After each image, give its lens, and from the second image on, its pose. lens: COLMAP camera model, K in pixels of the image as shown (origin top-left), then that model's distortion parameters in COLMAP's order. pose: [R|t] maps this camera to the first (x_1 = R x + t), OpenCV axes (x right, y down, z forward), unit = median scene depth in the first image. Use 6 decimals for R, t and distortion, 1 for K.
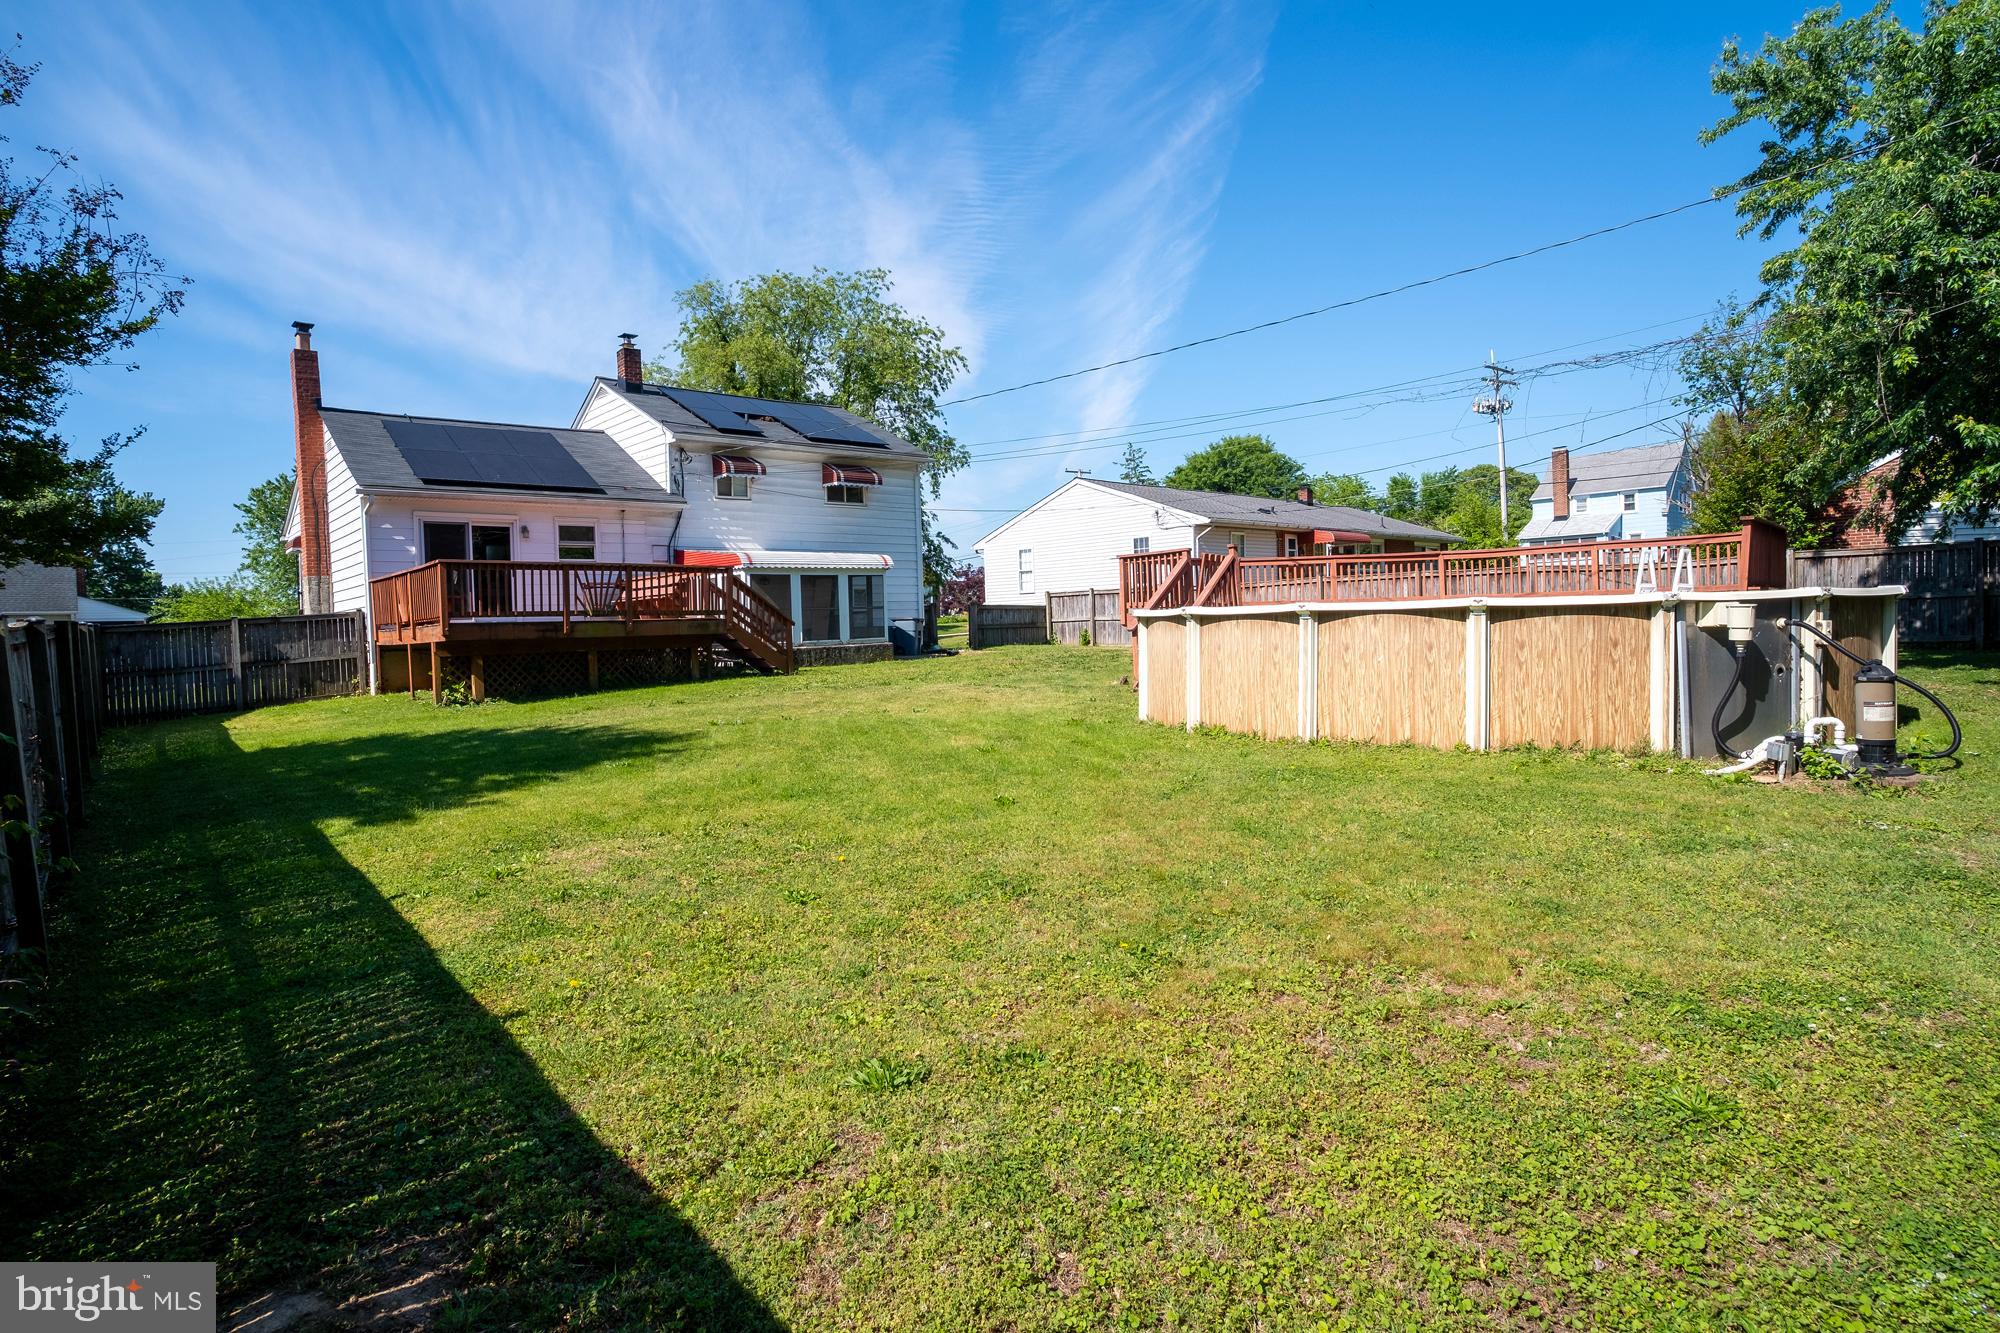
lens RADIAL K [[1082.1, 0, 984.2], [0, 1082.1, 666.5], [0, 0, 1]] dist [-0.065491, 0.045301]
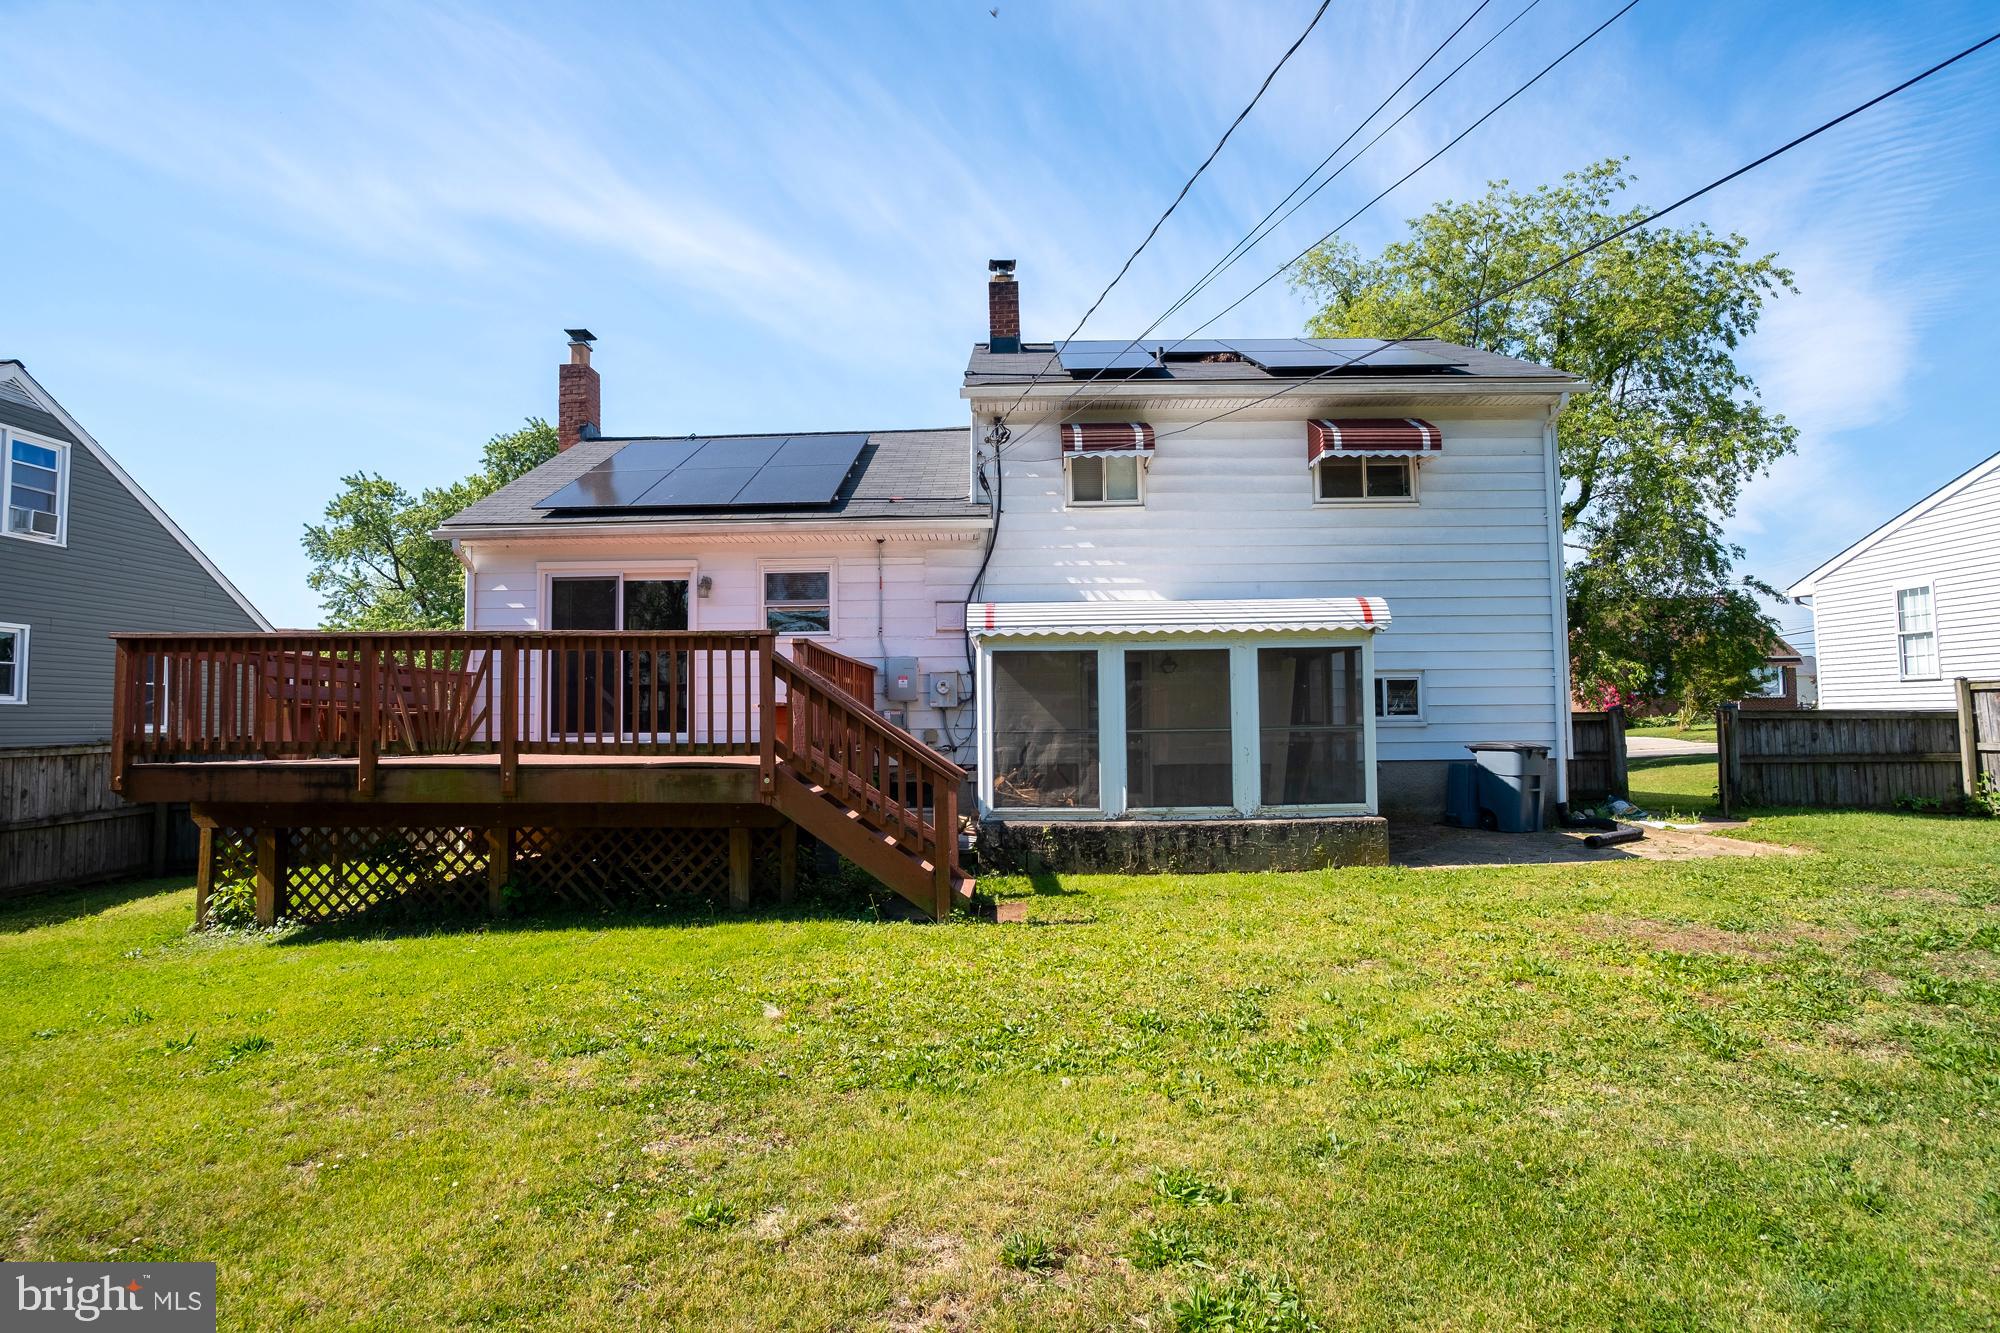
lens RADIAL K [[1082.1, 0, 984.2], [0, 1082.1, 666.5], [0, 0, 1]] dist [-0.065491, 0.045301]
pose [[0.747403, -0.014426, -0.664214, 0.059242], [-0.036826, 0.997328, -0.063100, -0.042375], [0.663349, 0.071621, 0.744874, 0.549925]]
